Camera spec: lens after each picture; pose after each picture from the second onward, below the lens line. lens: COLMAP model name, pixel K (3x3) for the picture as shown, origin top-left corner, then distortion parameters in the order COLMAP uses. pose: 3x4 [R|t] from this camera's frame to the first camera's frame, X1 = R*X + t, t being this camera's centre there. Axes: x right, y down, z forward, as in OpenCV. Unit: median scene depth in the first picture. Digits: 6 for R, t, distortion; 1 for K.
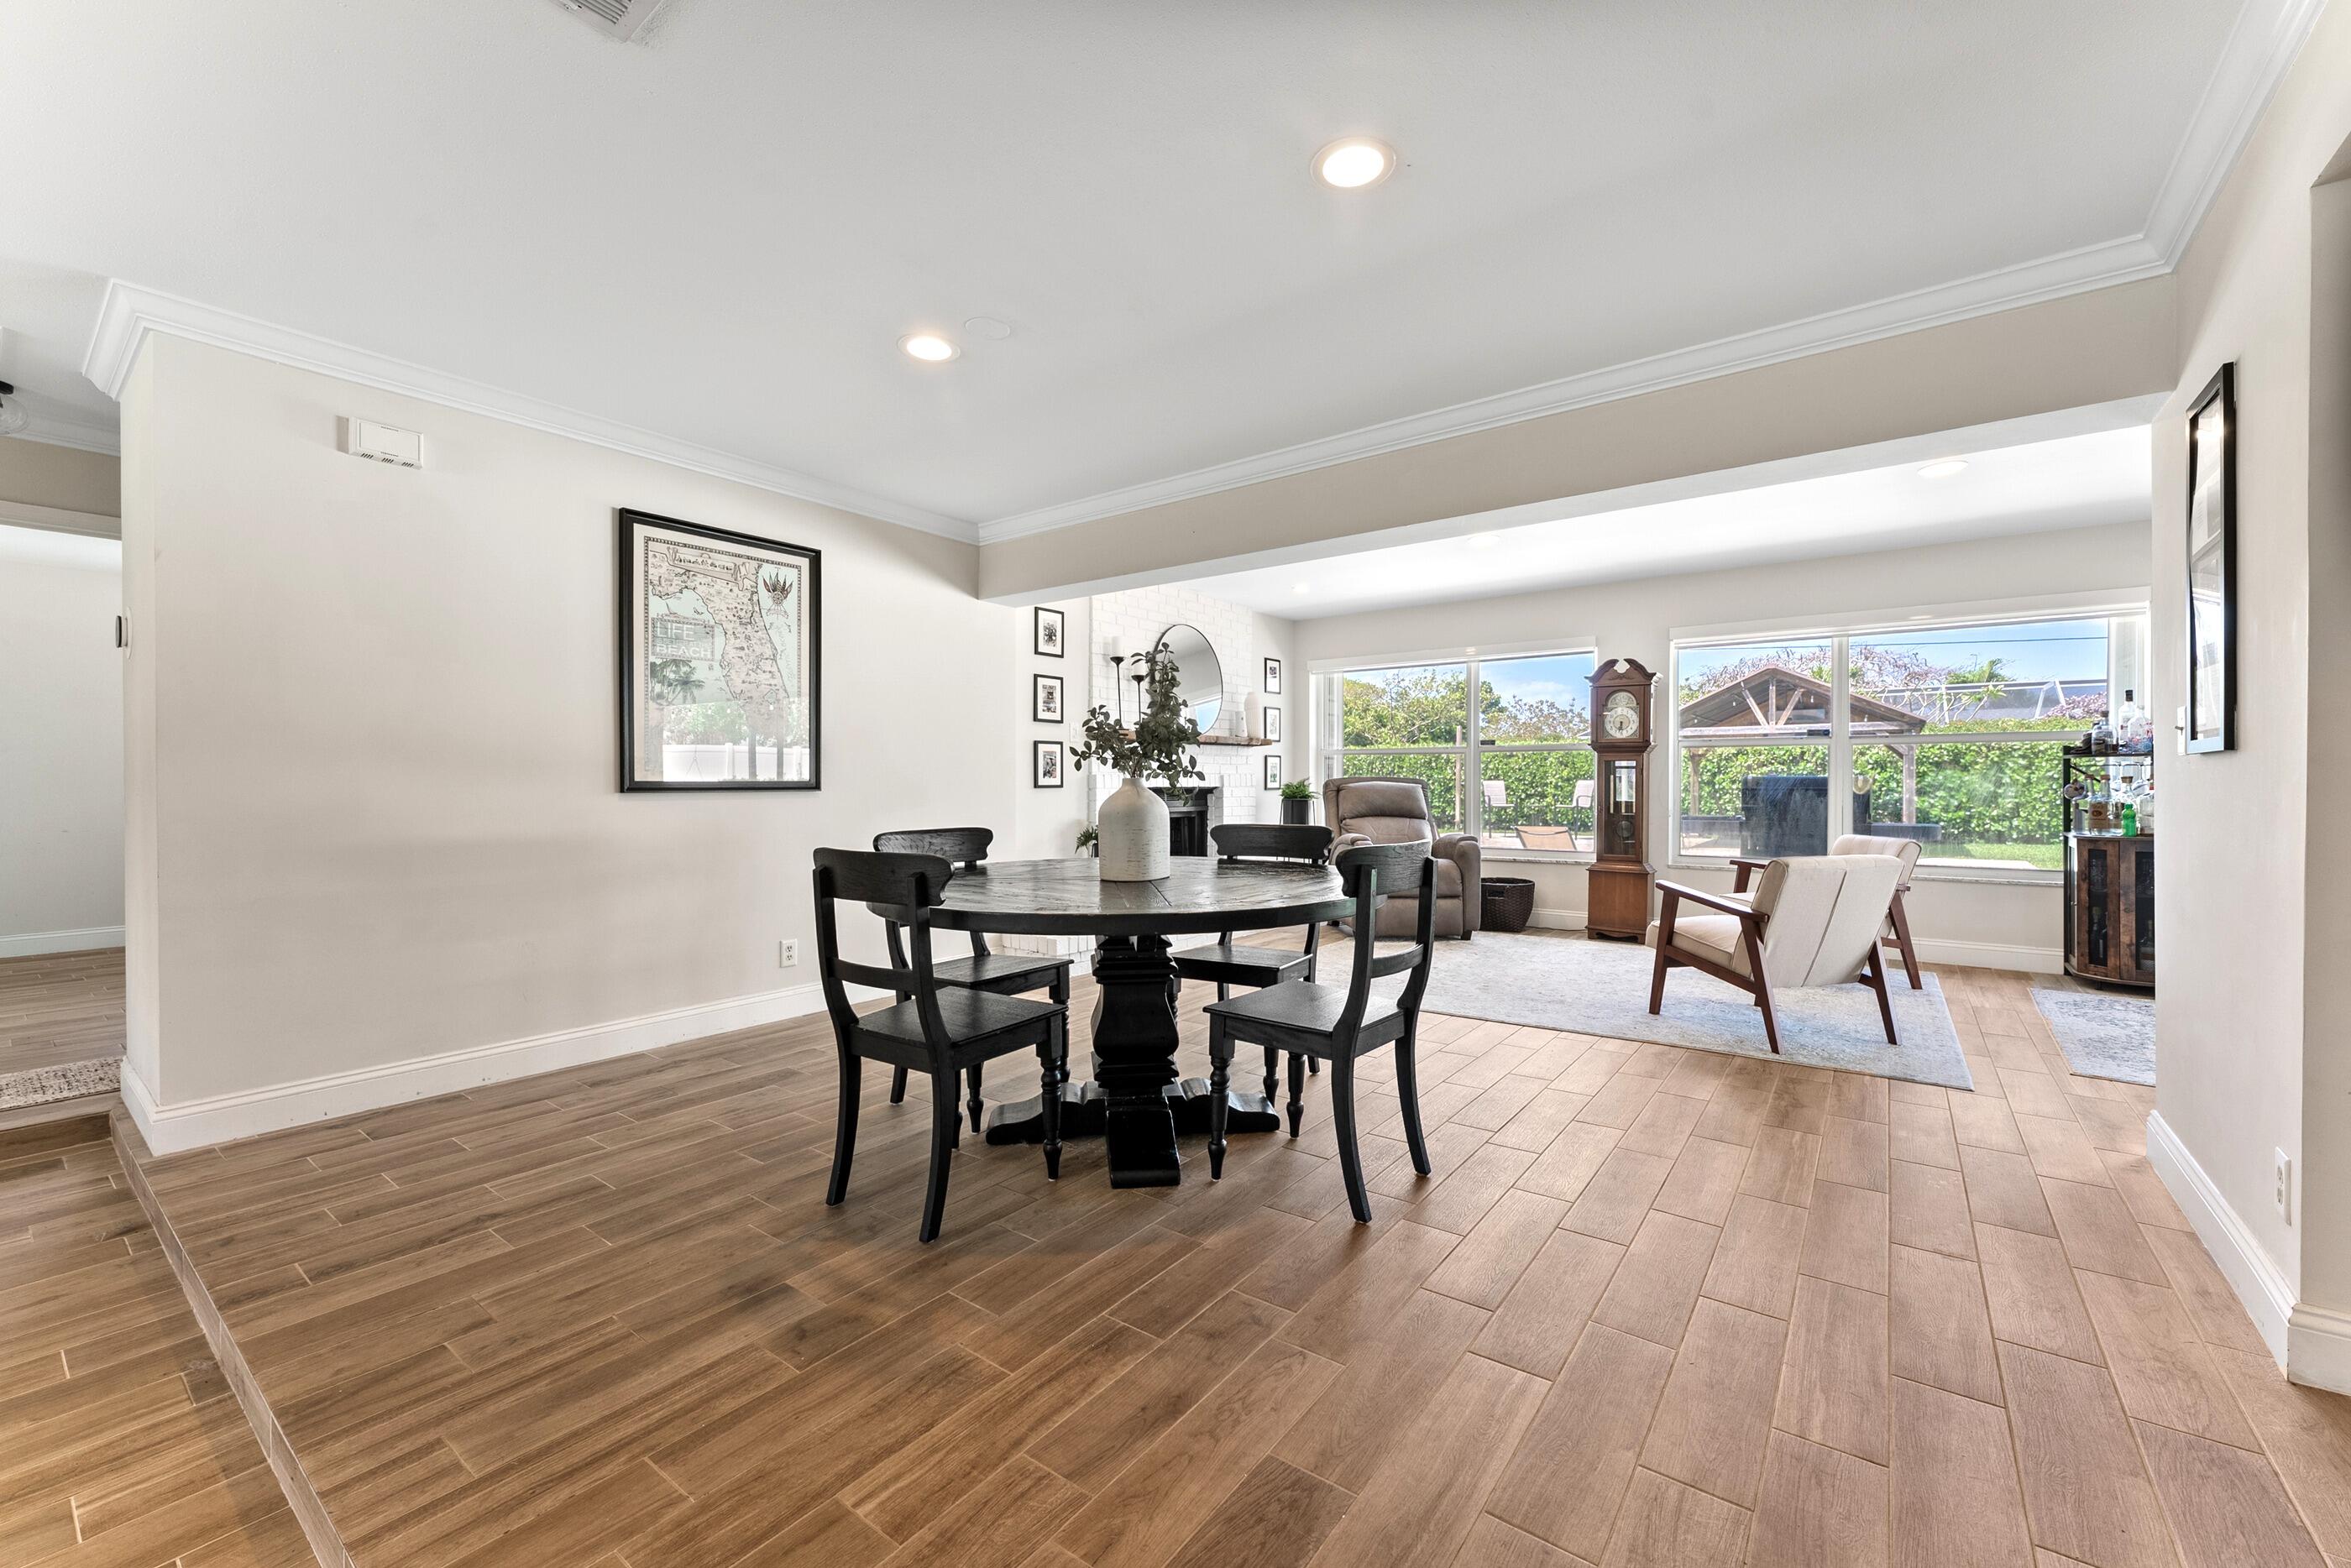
lens RADIAL K [[946.9, 0, 1173.0], [0, 946.9, 782.8], [0, 0, 1]] dist [-0.004365, 0.000753]
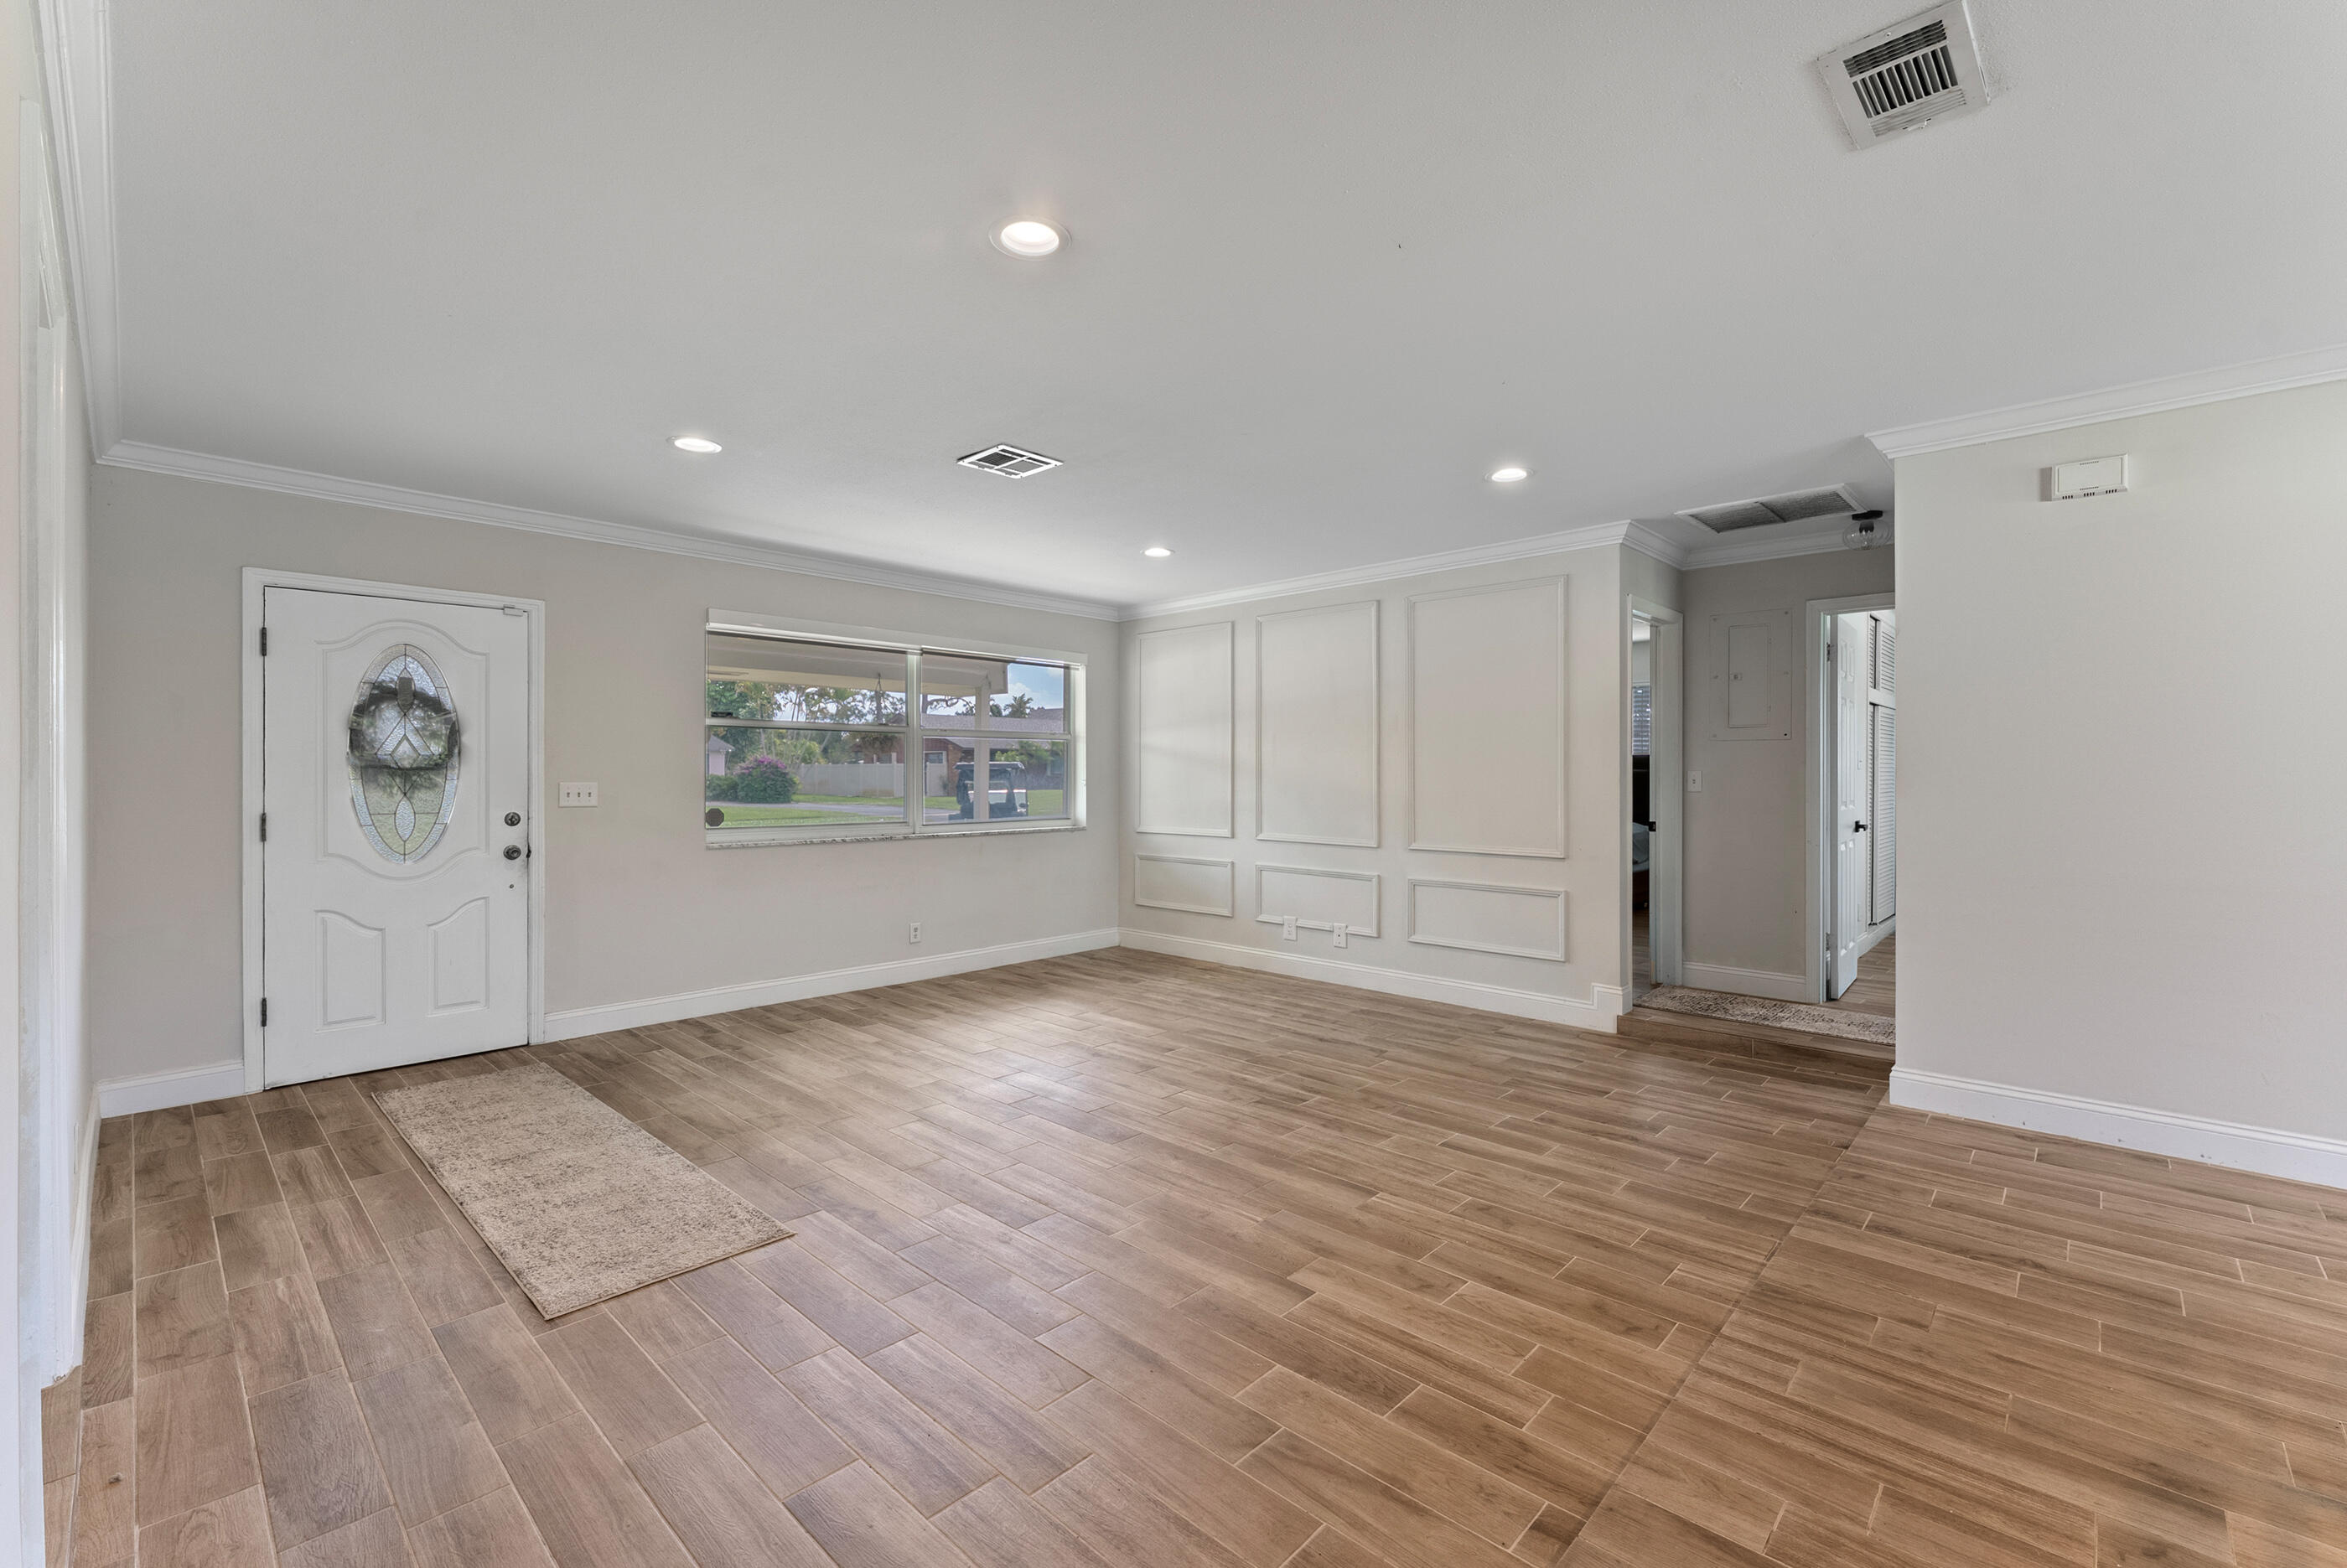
lens RADIAL K [[990.9, 0, 1180.7], [0, 990.9, 771.1], [0, 0, 1]] dist [0.000039, 0.000375]
pose [[-0.104839, -0.000427, -0.994489, 0.322094], [-0.002125, 0.999998, -0.000205, -0.048201], [0.994487, 0.002091, -0.104840, 0.158222]]
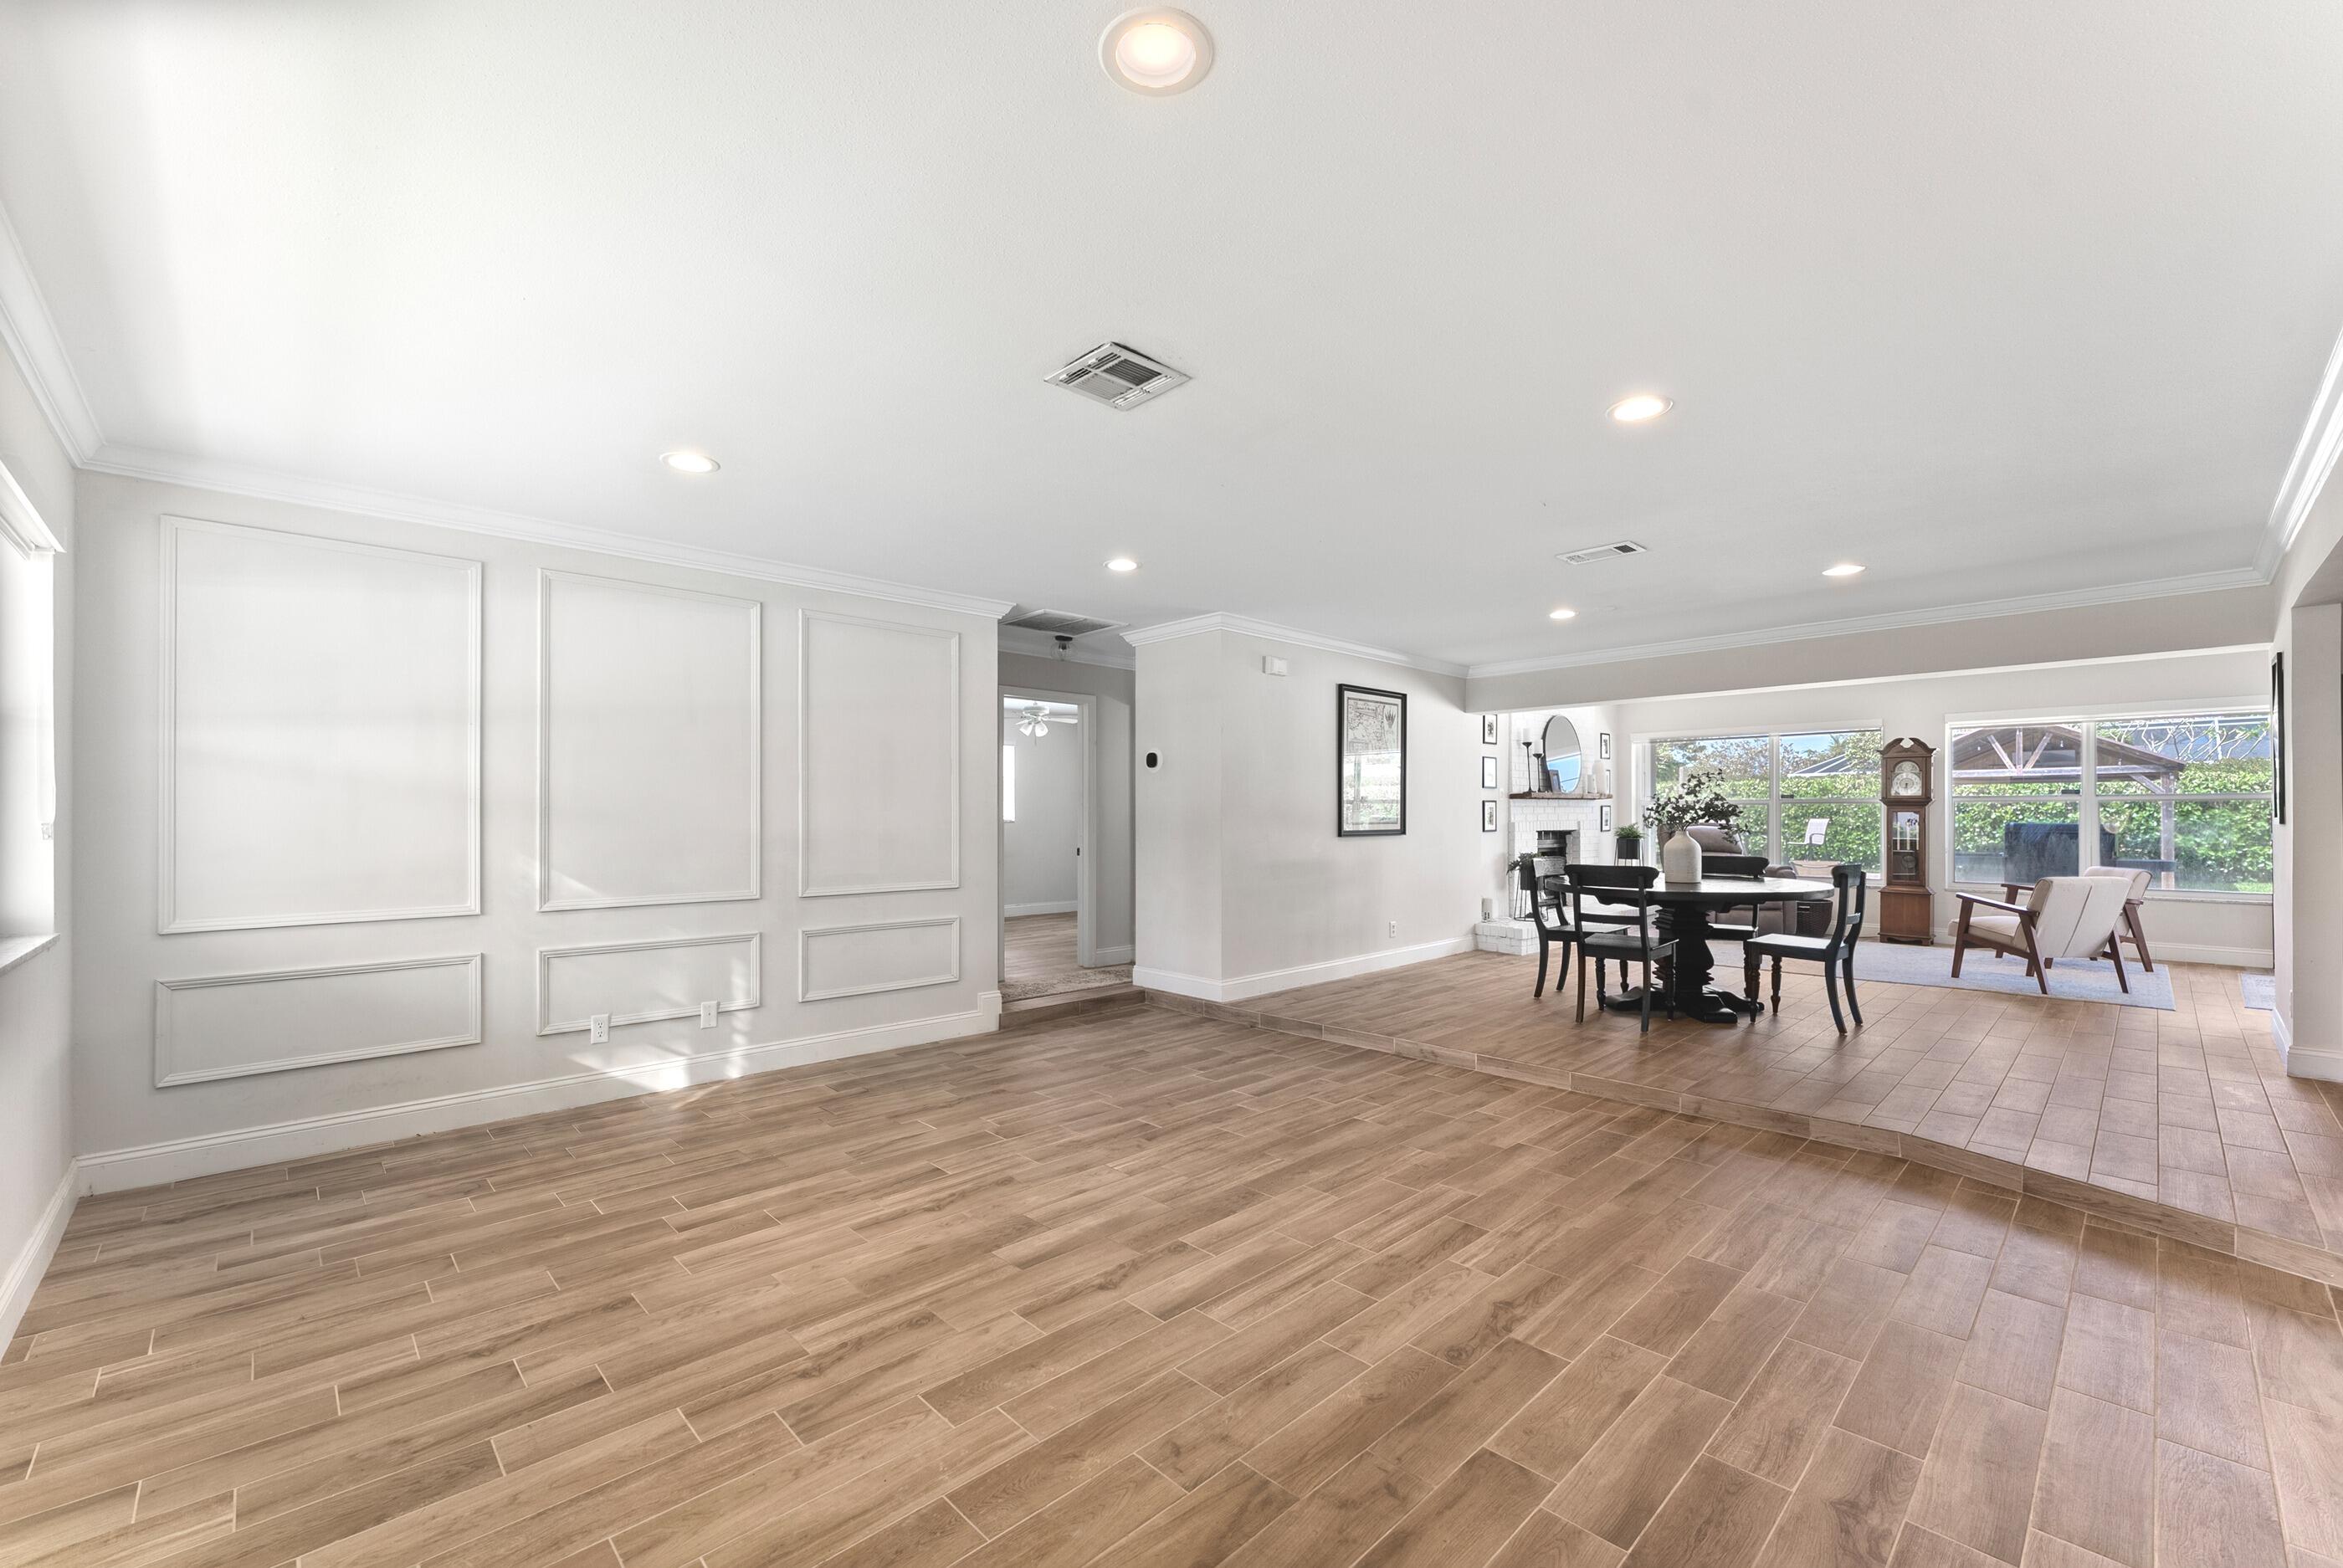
lens RADIAL K [[943.7, 0, 1173.0], [0, 943.7, 808.8], [0, 0, 1]] dist [-0.004365, 0.000753]
pose [[0.987175, -0.001892, -0.159633, -0.752694], [0.000478, 0.999960, -0.008900, -0.034113], [0.159644, 0.008710, 0.987136, -1.085095]]
